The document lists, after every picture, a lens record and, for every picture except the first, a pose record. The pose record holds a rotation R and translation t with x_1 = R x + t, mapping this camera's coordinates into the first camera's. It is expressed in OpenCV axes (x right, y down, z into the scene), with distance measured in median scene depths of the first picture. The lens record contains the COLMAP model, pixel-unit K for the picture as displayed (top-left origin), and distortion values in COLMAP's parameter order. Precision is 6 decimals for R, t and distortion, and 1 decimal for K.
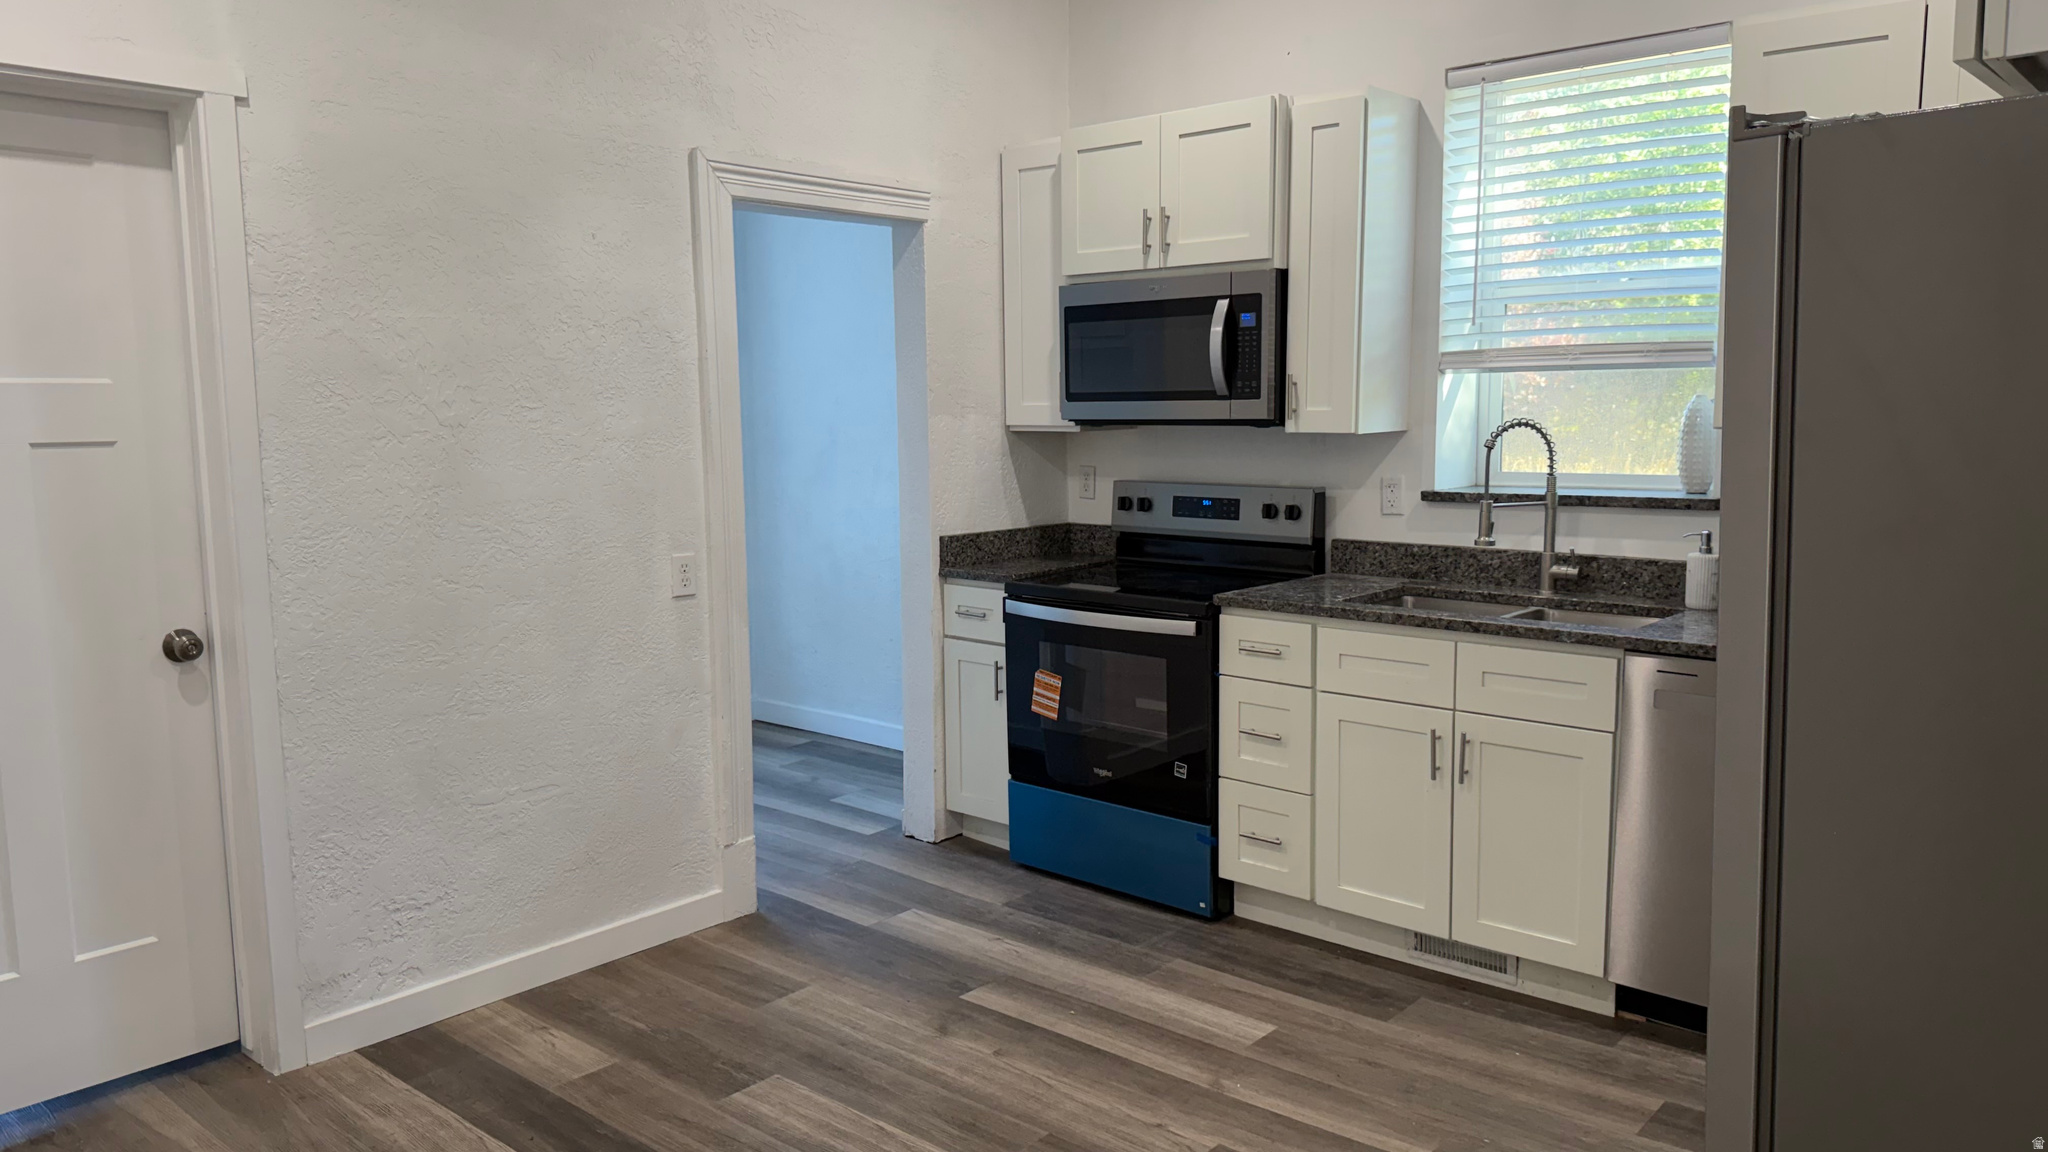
lens RADIAL K [[1462.8, 0, 1015.0], [0, 1462.8, 587.2], [0, 0, 1]] dist [0.035687, -0.016638]
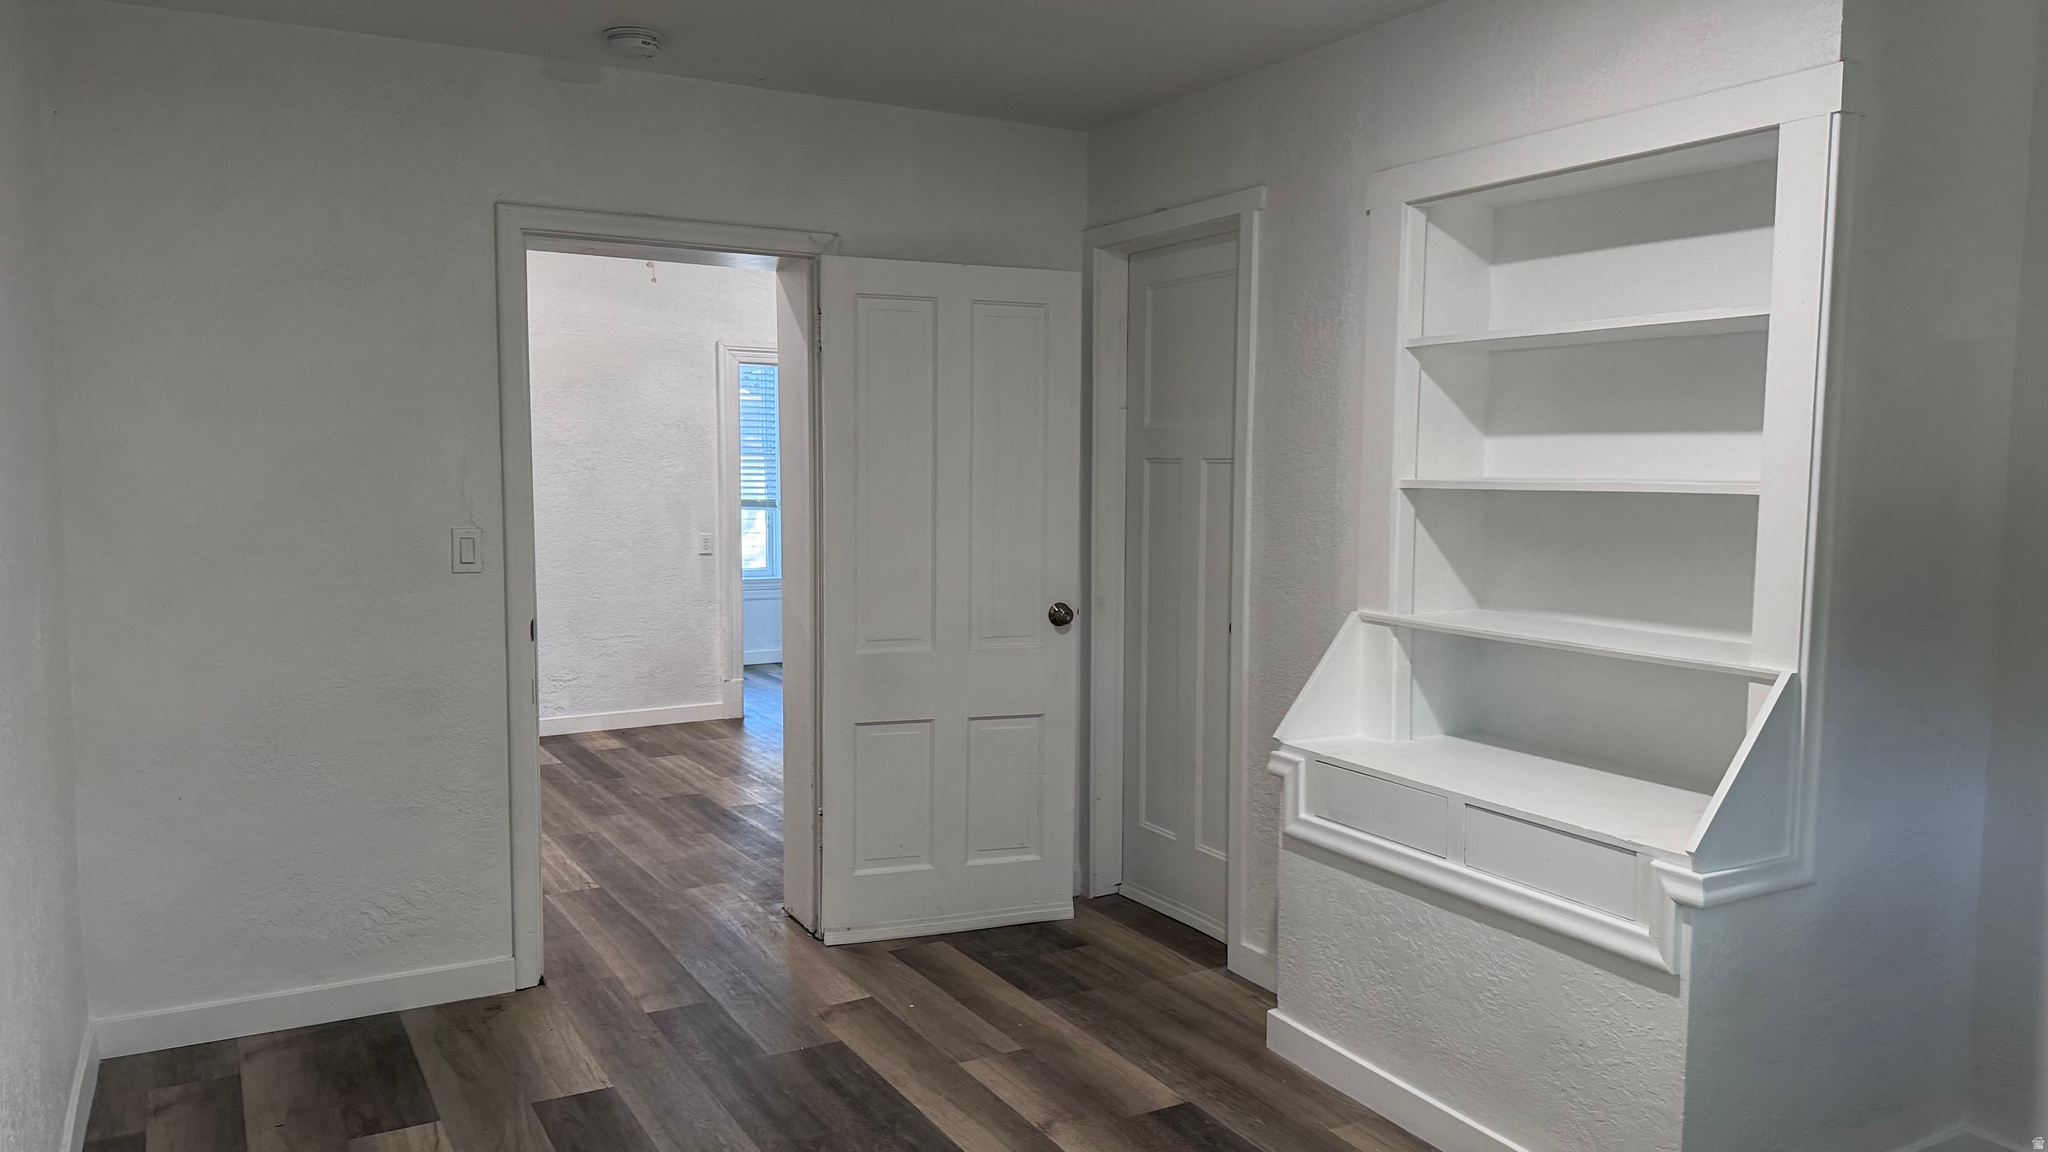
lens RADIAL K [[1462.8, 0, 1031.1], [0, 1462.8, 567.3], [0, 0, 1]] dist [0.035687, -0.016638]
pose [[0.953565, 0.037082, -0.298894, 0.837093], [-0.052755, 0.997614, -0.044538, 0.093531], [0.296530, 0.058238, 0.953246, -0.838411]]
